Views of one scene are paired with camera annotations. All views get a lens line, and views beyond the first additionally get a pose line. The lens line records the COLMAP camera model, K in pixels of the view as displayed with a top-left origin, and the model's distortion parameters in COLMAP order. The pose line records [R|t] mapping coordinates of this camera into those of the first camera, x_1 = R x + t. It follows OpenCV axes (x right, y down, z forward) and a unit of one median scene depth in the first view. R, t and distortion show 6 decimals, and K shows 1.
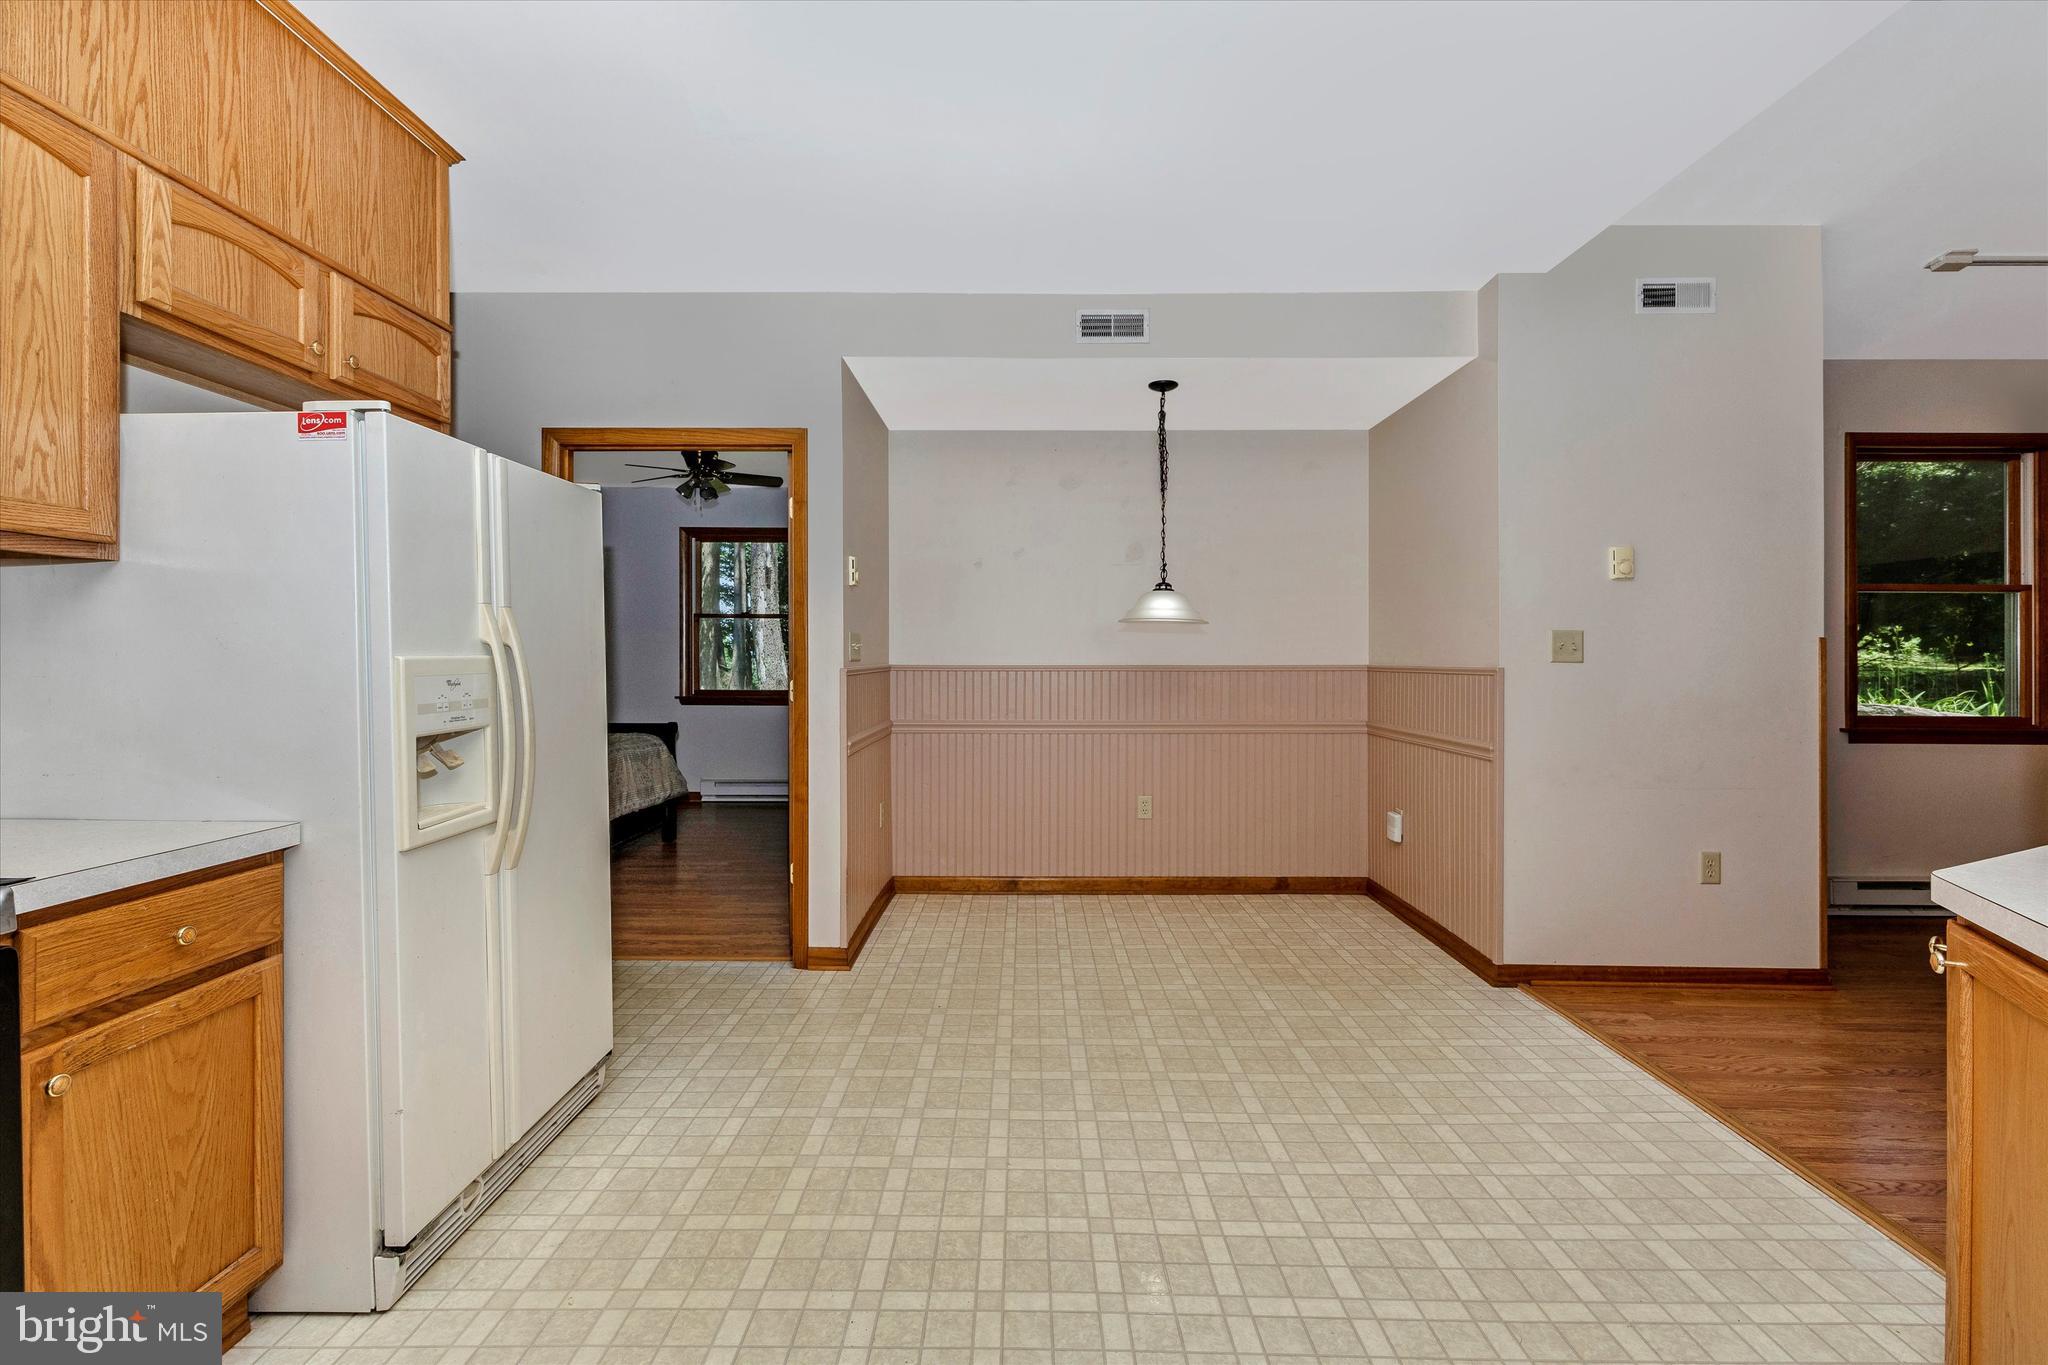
lens RADIAL K [[885.0, 0, 1010.6], [0, 885.0, 652.4], [0, 0, 1]] dist [0.000579, -0.000010]
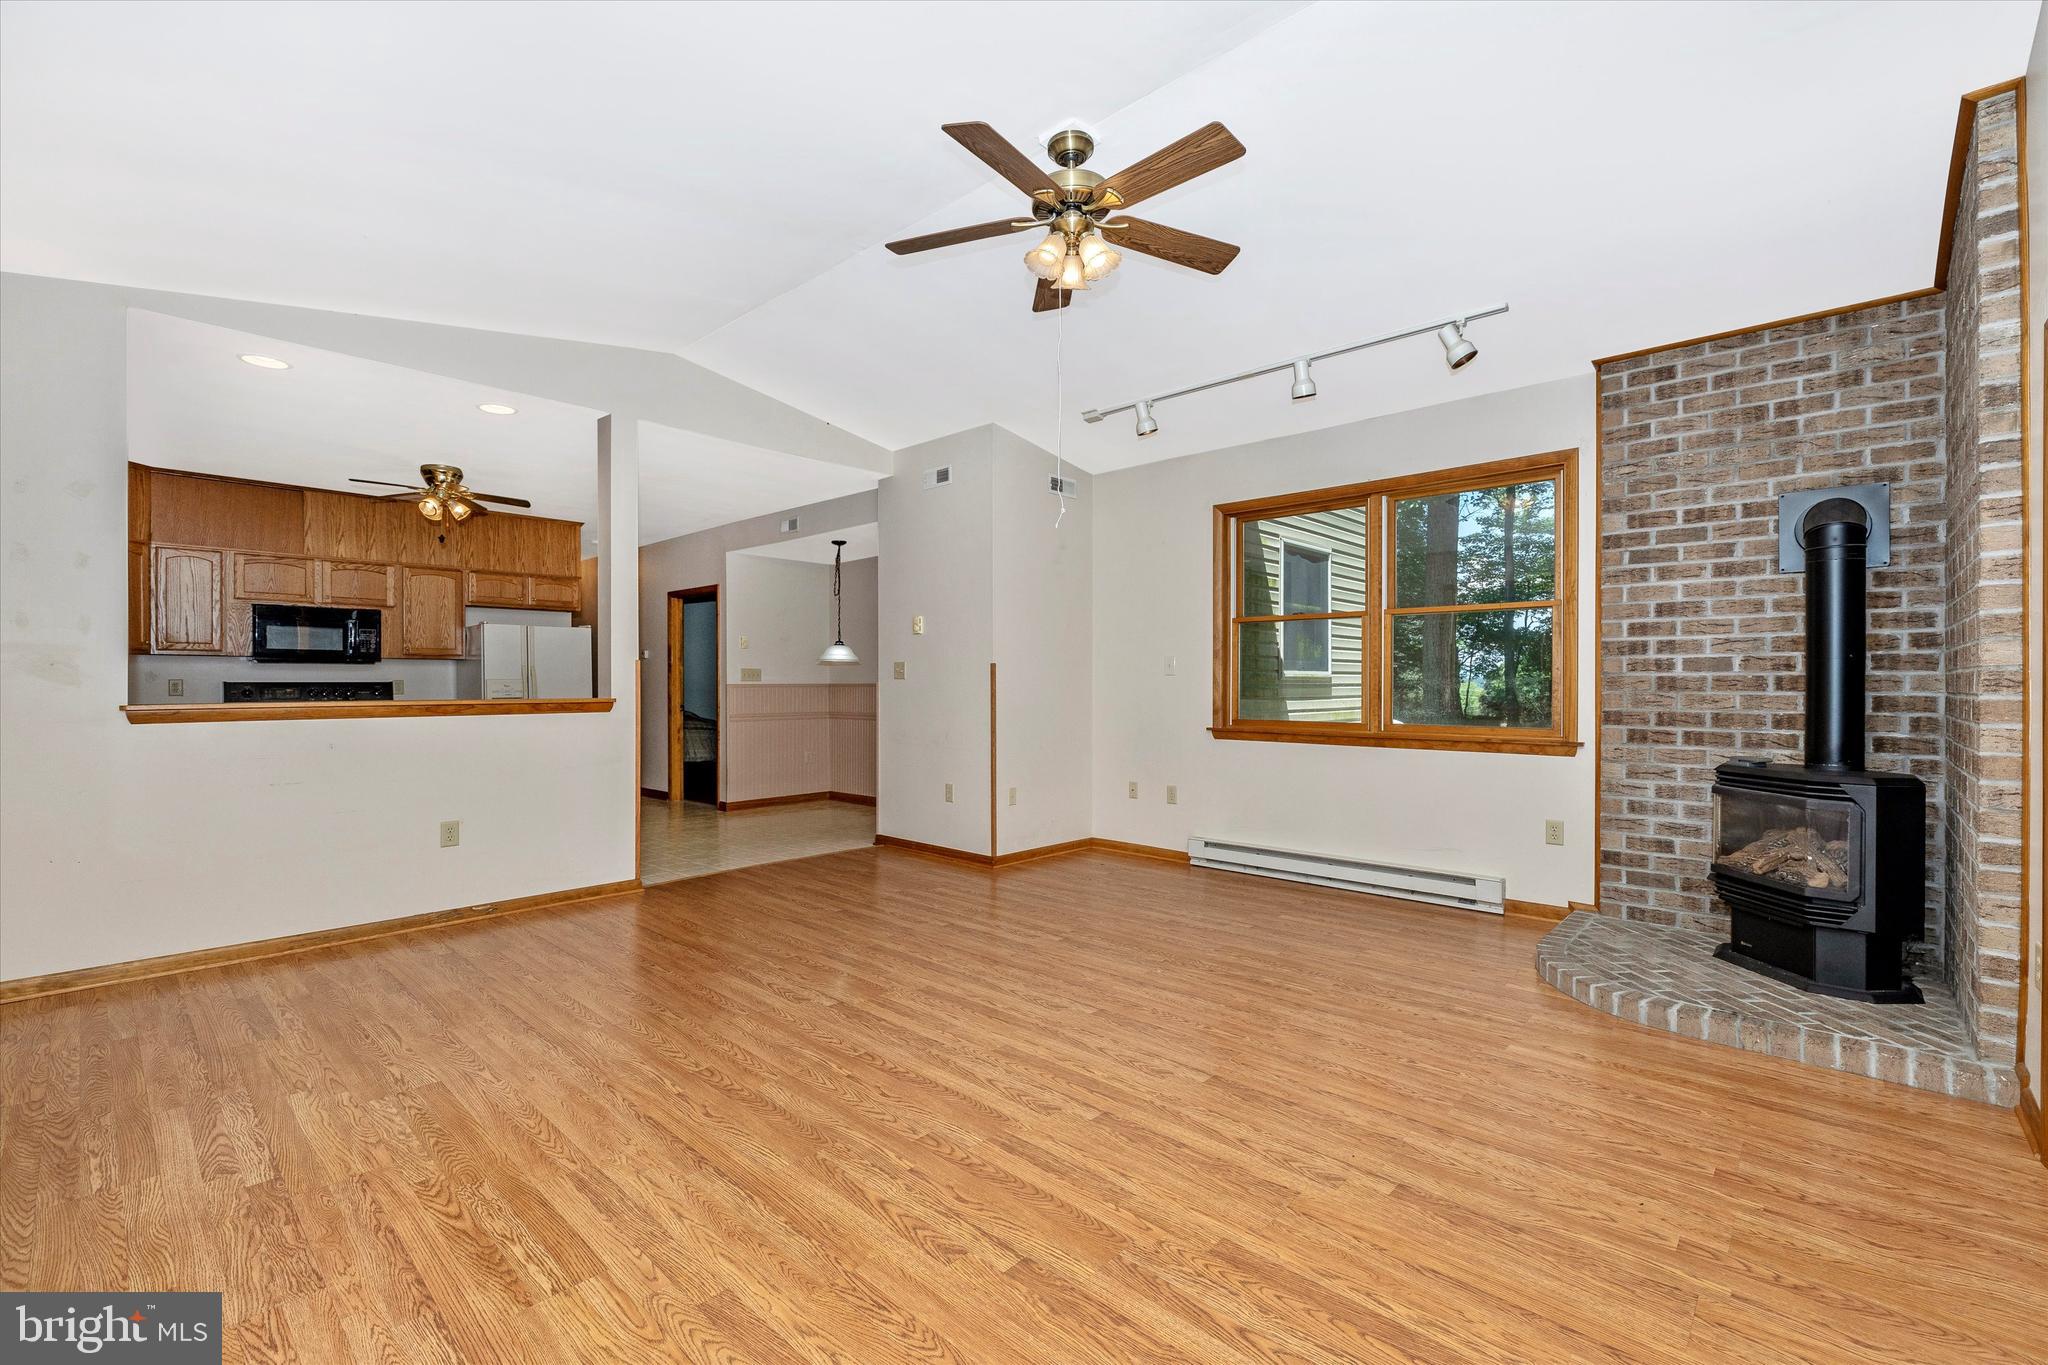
lens RADIAL K [[860.6, 0, 1014.6], [0, 860.6, 682.5], [0, 0, 1]] dist [0.002765, 0.000419]
pose [[0.741546, -0.004022, -0.670890, 2.077691], [0.008062, 0.999963, 0.002916, 0.015831], [0.670854, -0.007571, 0.741551, -0.209275]]
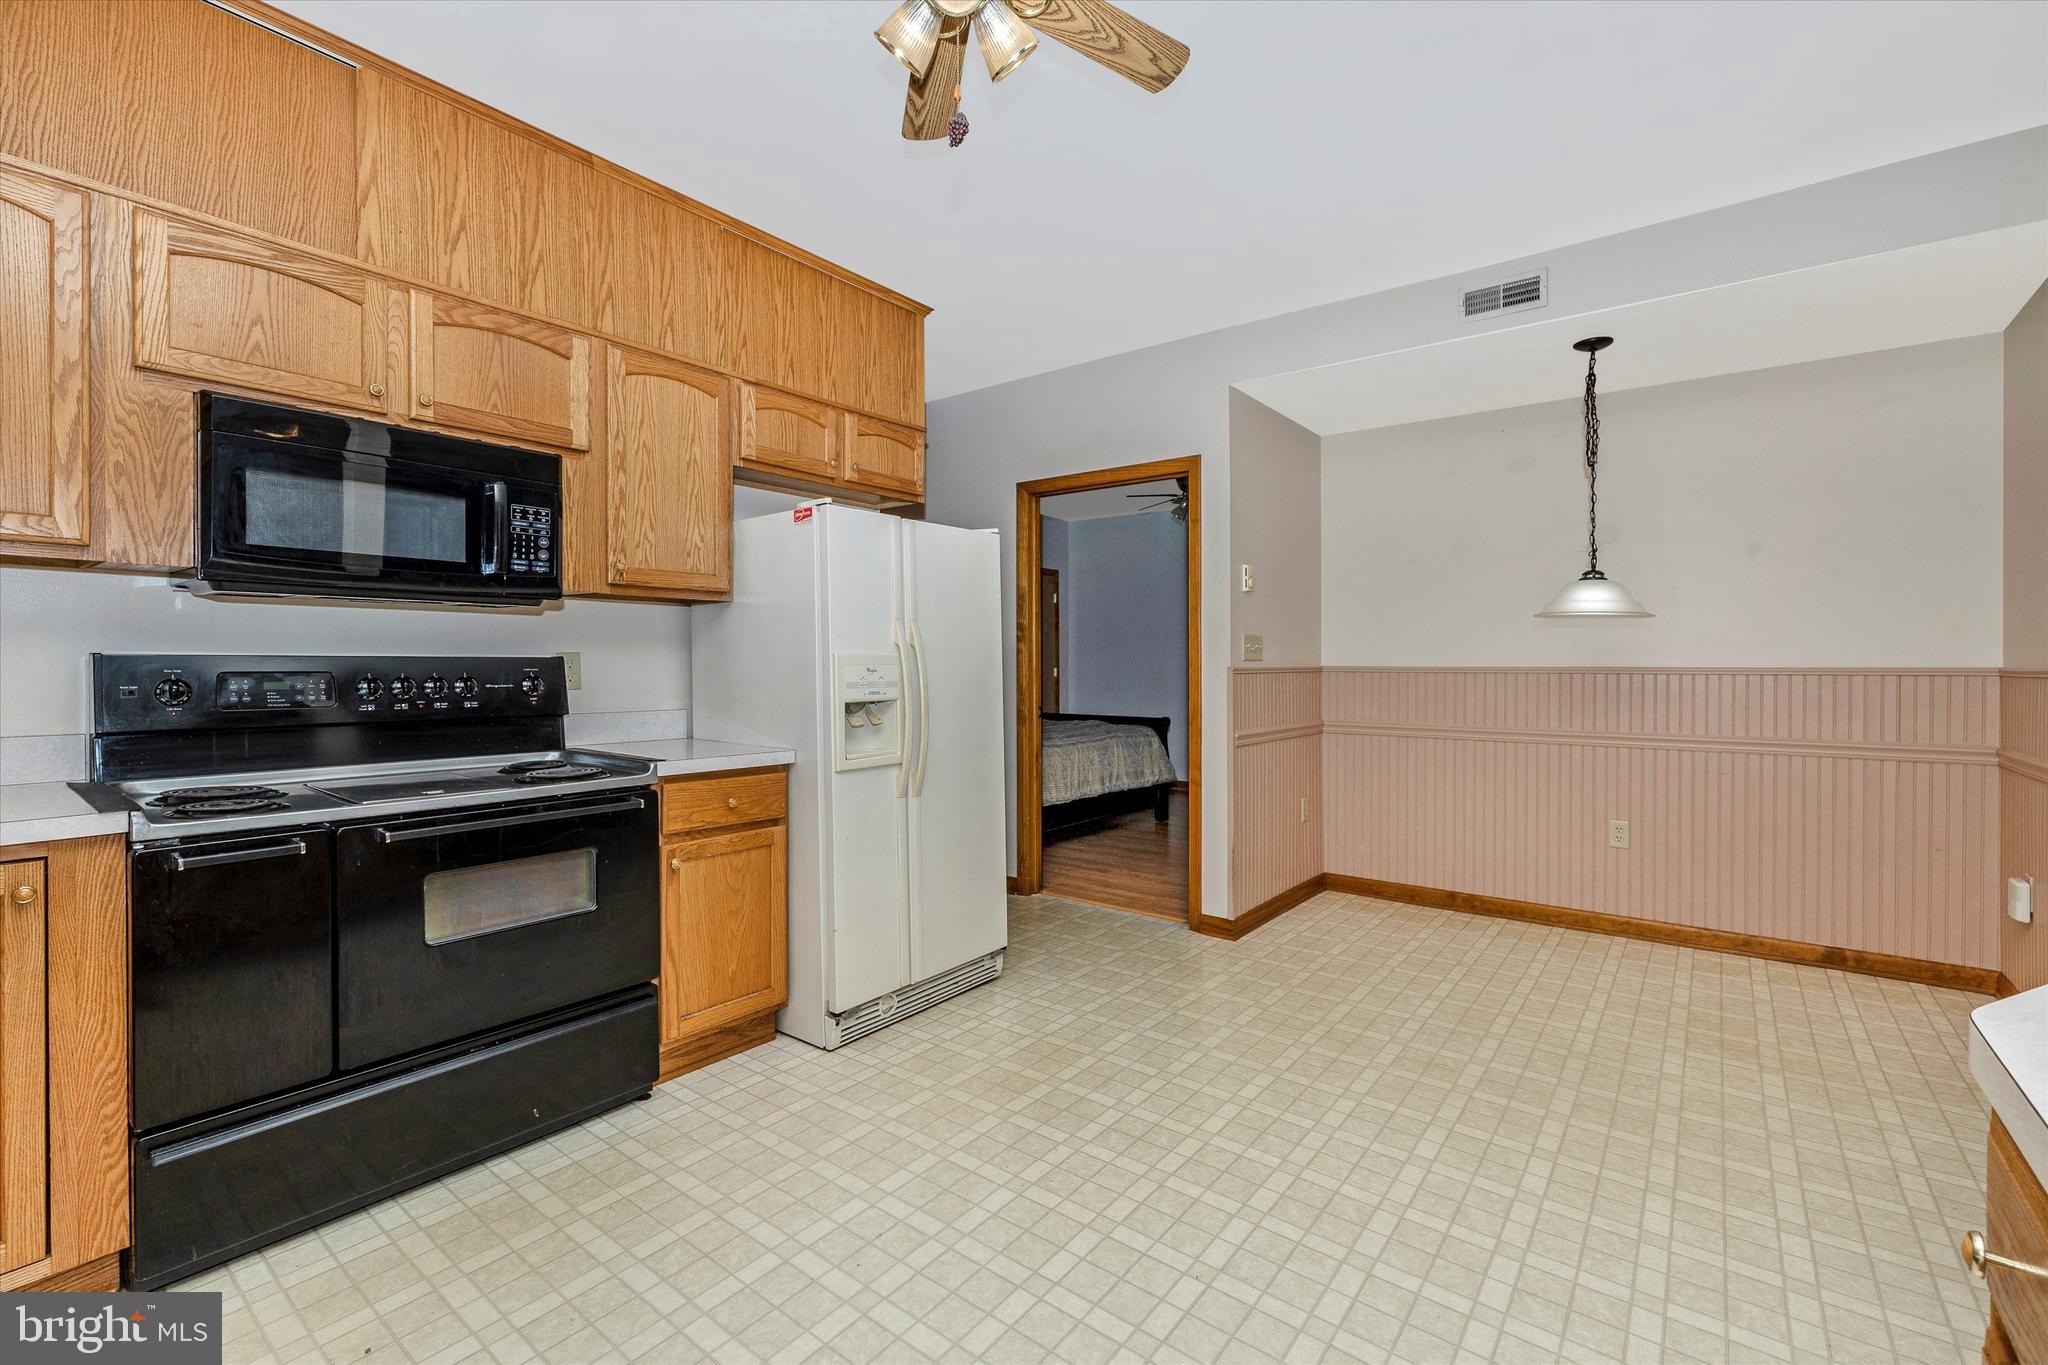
lens RADIAL K [[881.2, 0, 997.5], [0, 881.2, 658.8], [0, 0, 1]] dist [0.000529, 0.000232]
pose [[0.785690, -0.001582, -0.618618, 0.294984], [0.000957, 0.999999, -0.001342, 0.009878], [0.618619, 0.000463, 0.785691, -0.050325]]
